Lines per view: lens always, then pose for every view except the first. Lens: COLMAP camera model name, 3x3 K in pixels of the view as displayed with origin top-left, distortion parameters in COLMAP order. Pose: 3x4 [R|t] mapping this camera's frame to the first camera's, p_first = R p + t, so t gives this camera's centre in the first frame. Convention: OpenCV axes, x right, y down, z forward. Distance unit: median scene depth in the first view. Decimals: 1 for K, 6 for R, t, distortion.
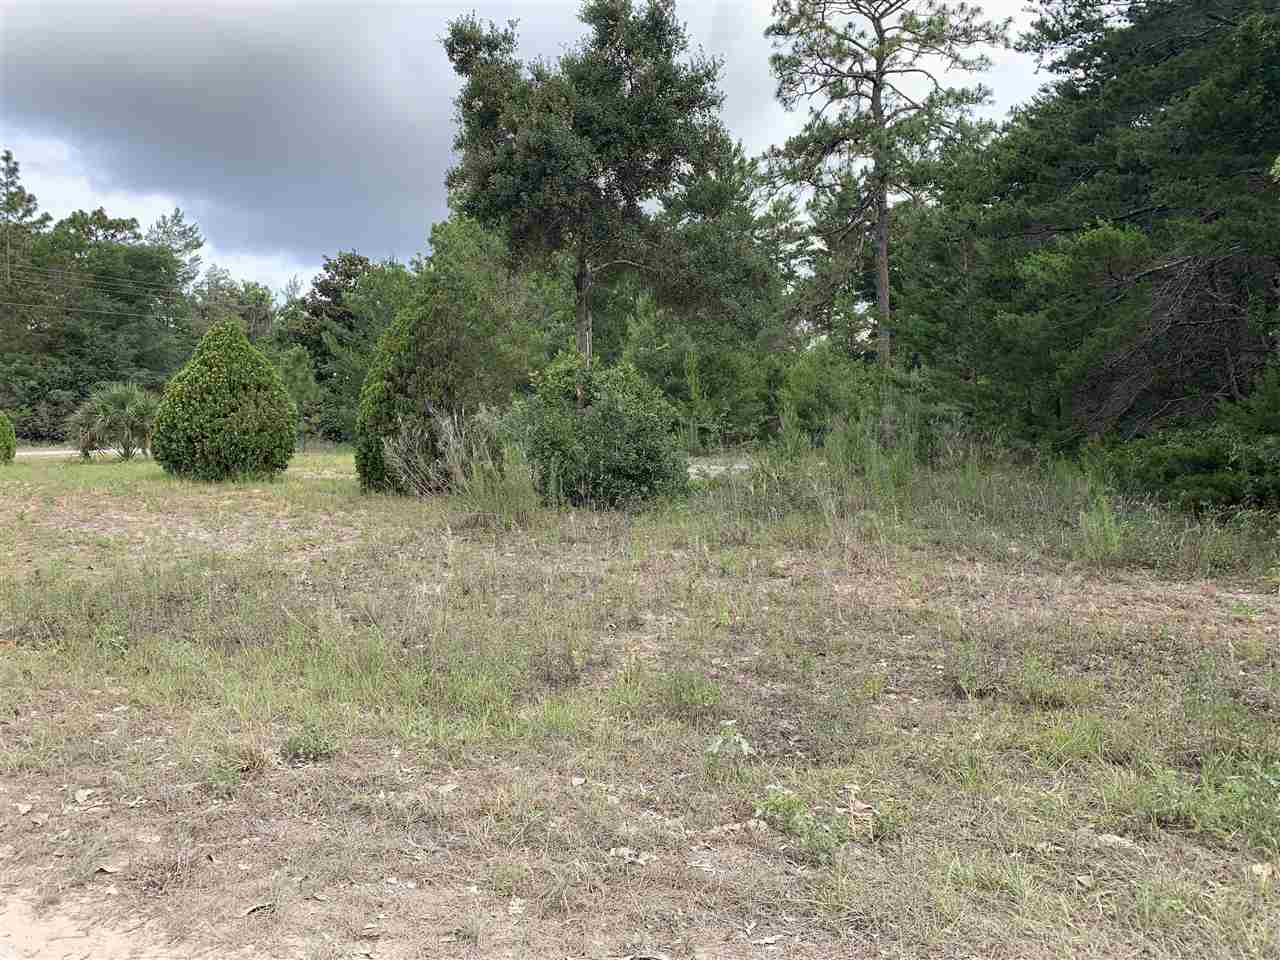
lens RADIAL K [[986.9, 0, 628.5], [0, 986.9, 484.7], [0, 0, 1]] dist [0.010456, -0.002309]
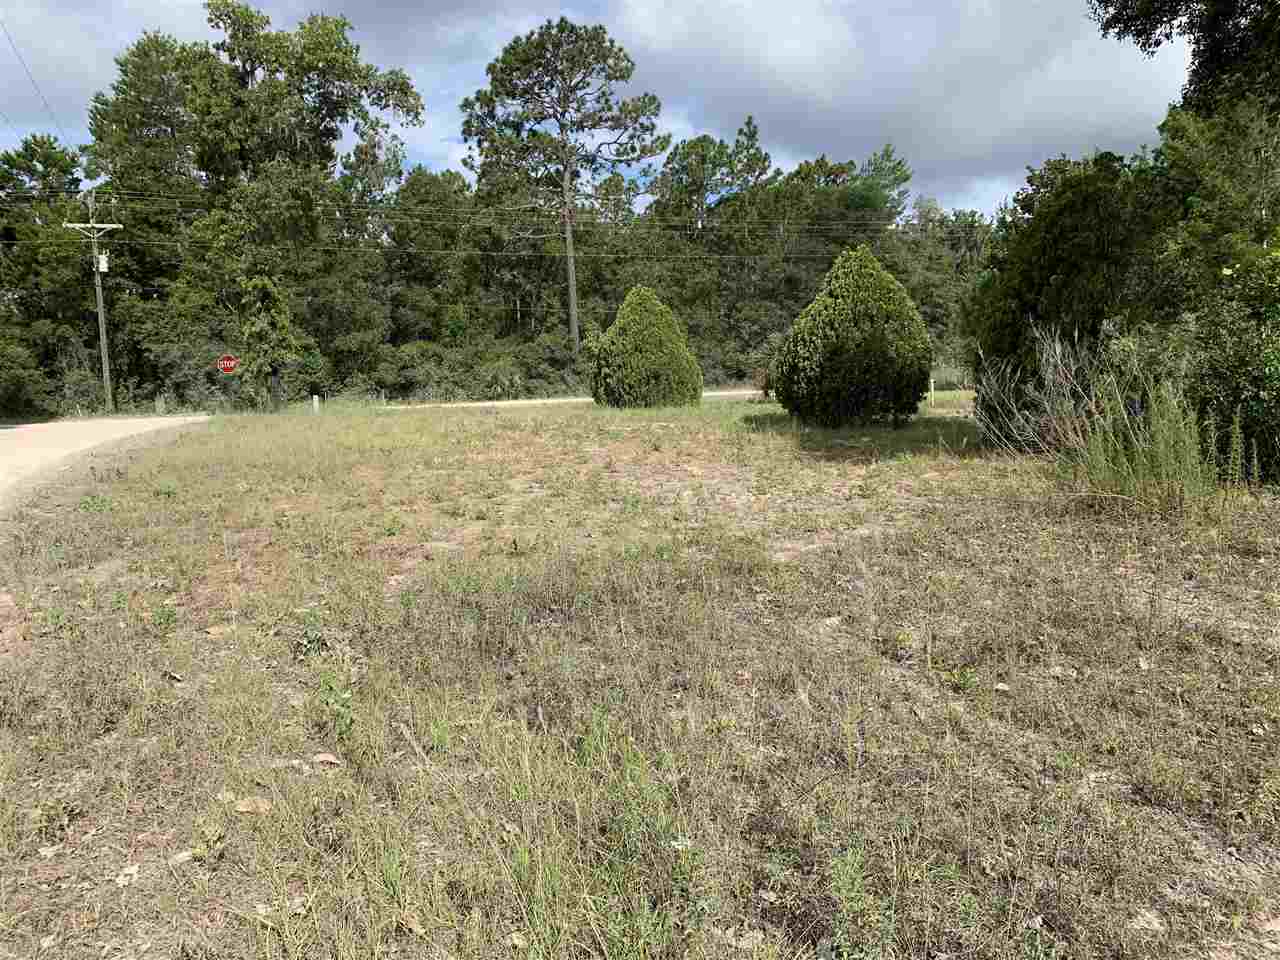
lens RADIAL K [[986.3, 0, 640.6], [0, 986.3, 486.8], [0, 0, 1]] dist [0.010594, -0.003306]
pose [[0.766134, 0.057259, -0.640125, 0.010515], [-0.014250, 0.997292, 0.072153, -0.005206], [0.642523, -0.046157, 0.764875, 0.093609]]
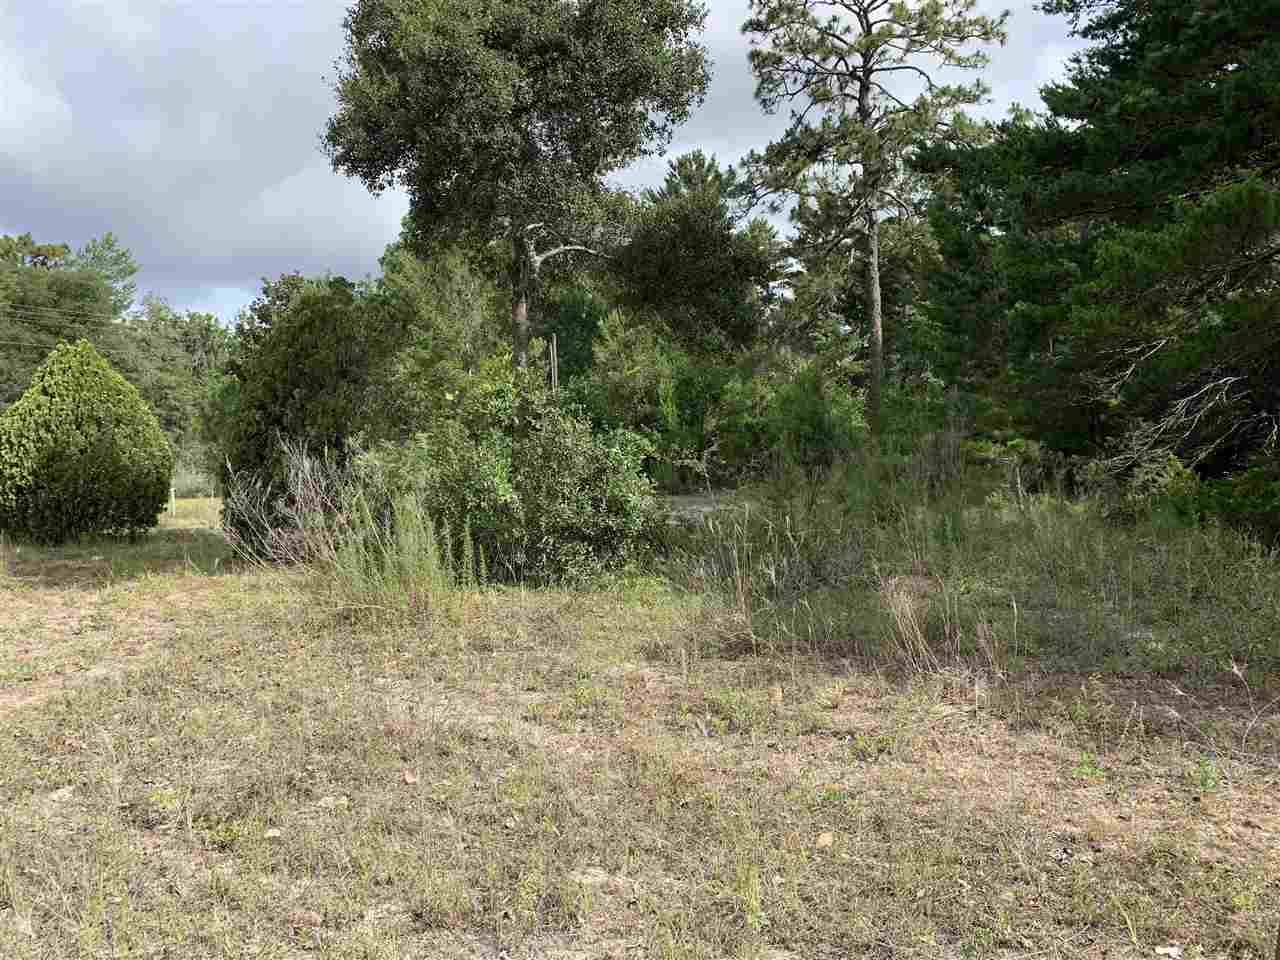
lens RADIAL K [[986.9, 0, 628.5], [0, 986.9, 484.7], [0, 0, 1]] dist [0.010456, -0.002309]
pose [[0.999610, -0.016173, 0.022779, 0.006013], [0.016889, 0.999358, -0.031608, -0.008128], [-0.022253, 0.031980, 0.999241, 0.100625]]
